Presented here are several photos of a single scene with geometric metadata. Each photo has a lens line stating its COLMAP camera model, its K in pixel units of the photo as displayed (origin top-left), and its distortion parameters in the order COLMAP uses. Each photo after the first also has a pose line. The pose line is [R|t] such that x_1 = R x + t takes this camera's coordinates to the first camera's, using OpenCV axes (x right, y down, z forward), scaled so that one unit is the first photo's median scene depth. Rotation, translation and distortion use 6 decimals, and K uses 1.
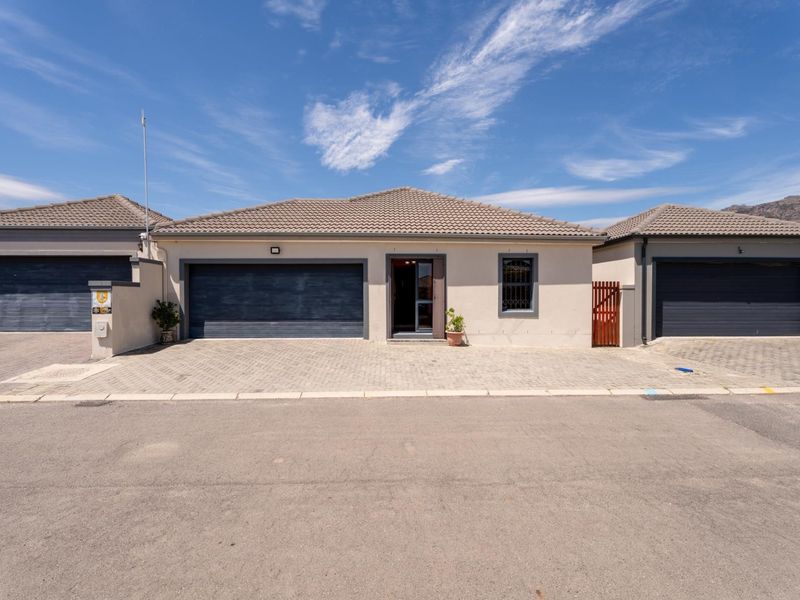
lens RADIAL K [[398.0, 0, 400.2], [0, 398.0, 315.0], [0, 0, 1]] dist [0.004508, 0.000707]
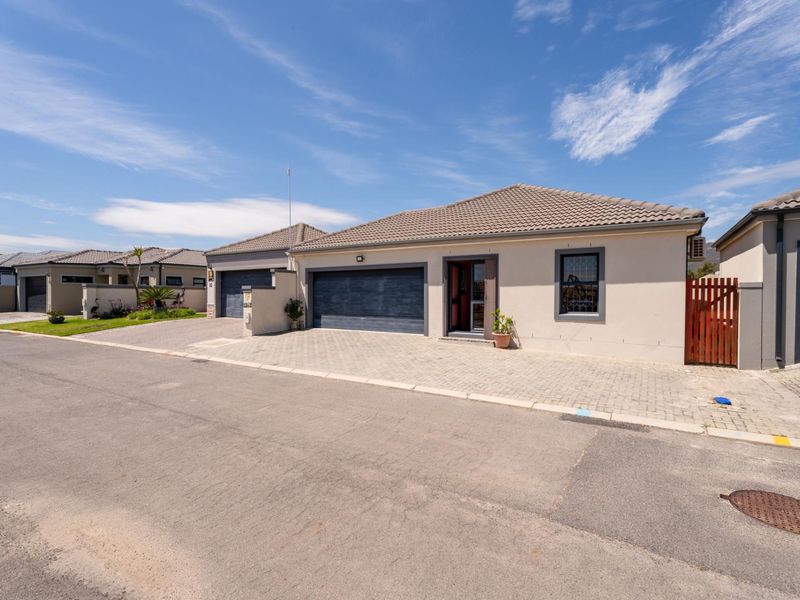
lens RADIAL K [[402.2, 0, 400.0], [0, 402.2, 300.0], [0, 0, 1]] dist [0.002462, 0.000891]
pose [[0.824348, 0.008760, -0.566015, 0.469467], [-0.030927, 0.999084, -0.029580, -0.002601], [0.565238, 0.041889, 0.823864, 0.051951]]
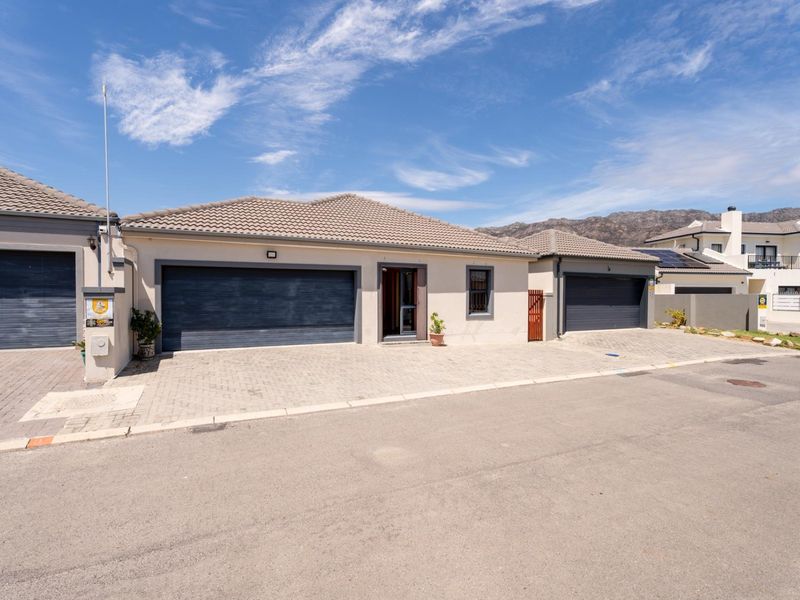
lens RADIAL K [[397.5, 0, 401.4], [0, 397.5, 330.8], [0, 0, 1]] dist [0.005967, 0.000873]
pose [[0.916795, -0.031510, 0.398112, -0.394746], [0.013568, 0.998765, 0.047806, -0.020453], [-0.399127, -0.038427, 0.916090, -0.000032]]
